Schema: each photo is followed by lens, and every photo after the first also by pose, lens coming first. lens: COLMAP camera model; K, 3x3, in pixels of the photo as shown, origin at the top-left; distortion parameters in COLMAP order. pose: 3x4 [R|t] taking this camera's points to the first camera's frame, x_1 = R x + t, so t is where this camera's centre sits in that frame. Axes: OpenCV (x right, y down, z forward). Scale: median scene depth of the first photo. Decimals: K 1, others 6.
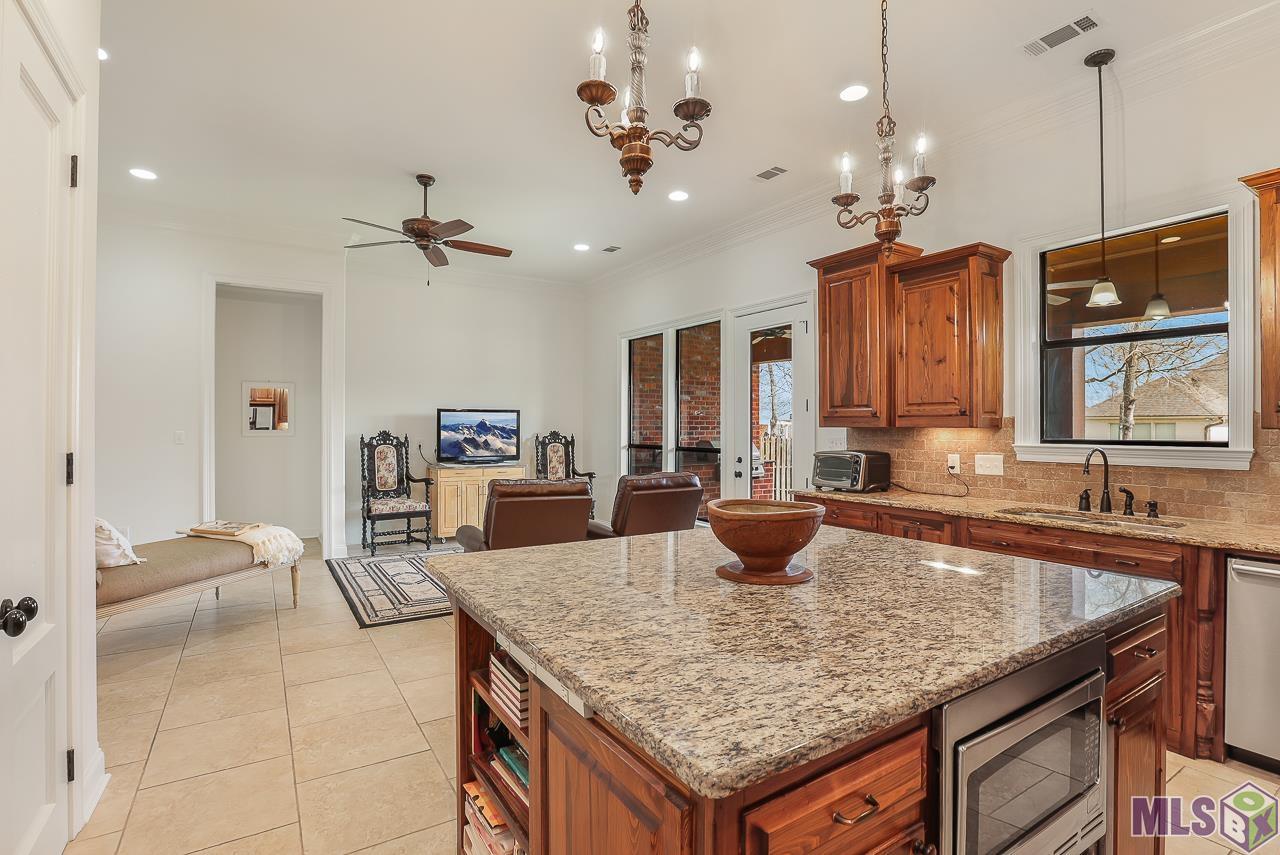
lens RADIAL K [[610.4, 0, 650.9], [0, 610.4, 426.4], [0, 0, 1]] dist [-0.048635, 0.018662]
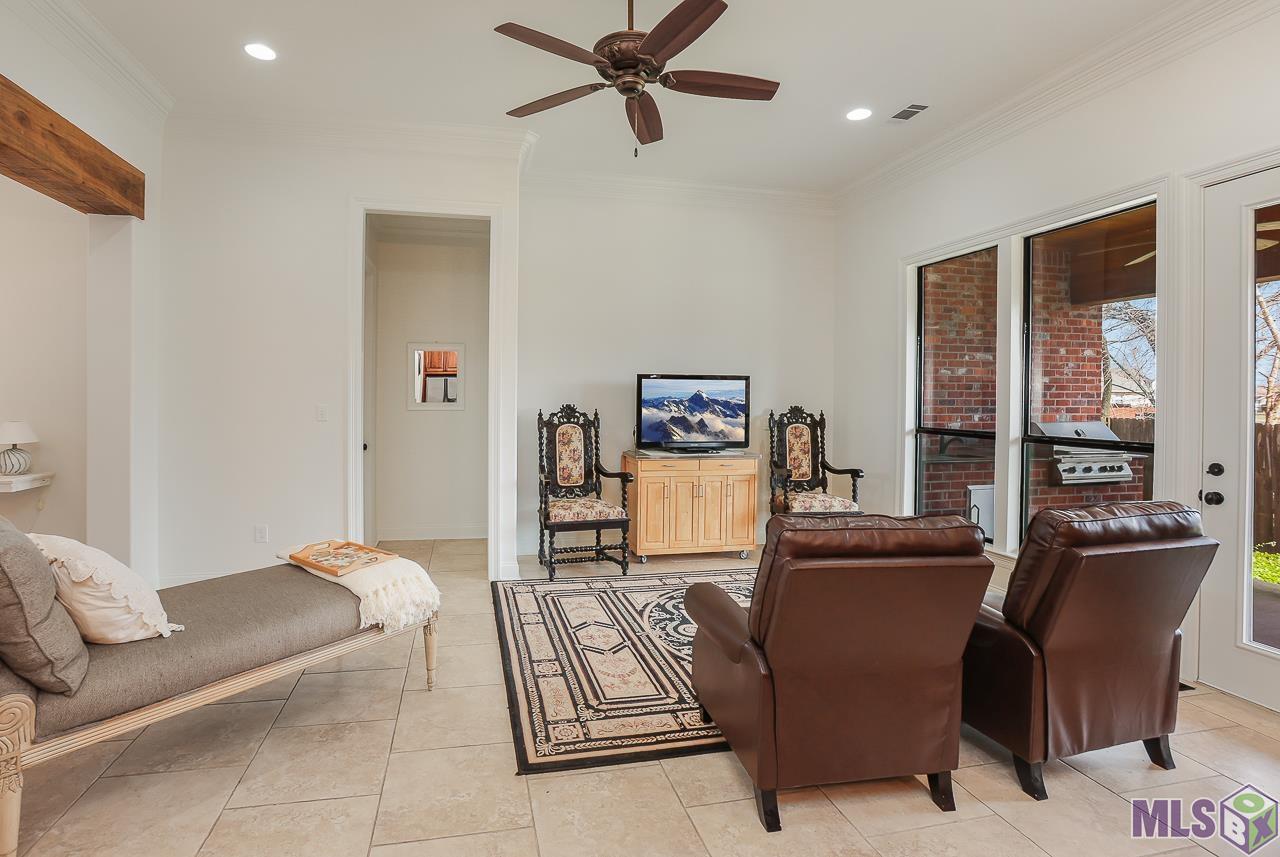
lens RADIAL K [[633.8, 0, 590.5], [0, 633.8, 391.8], [0, 0, 1]] dist [-0.063860, 0.001366]
pose [[0.926255, 0.000606, -0.376897, -0.202091], [-0.003810, 0.999963, -0.007755, -0.004589], [0.376878, 0.008620, 0.926223, 0.480469]]
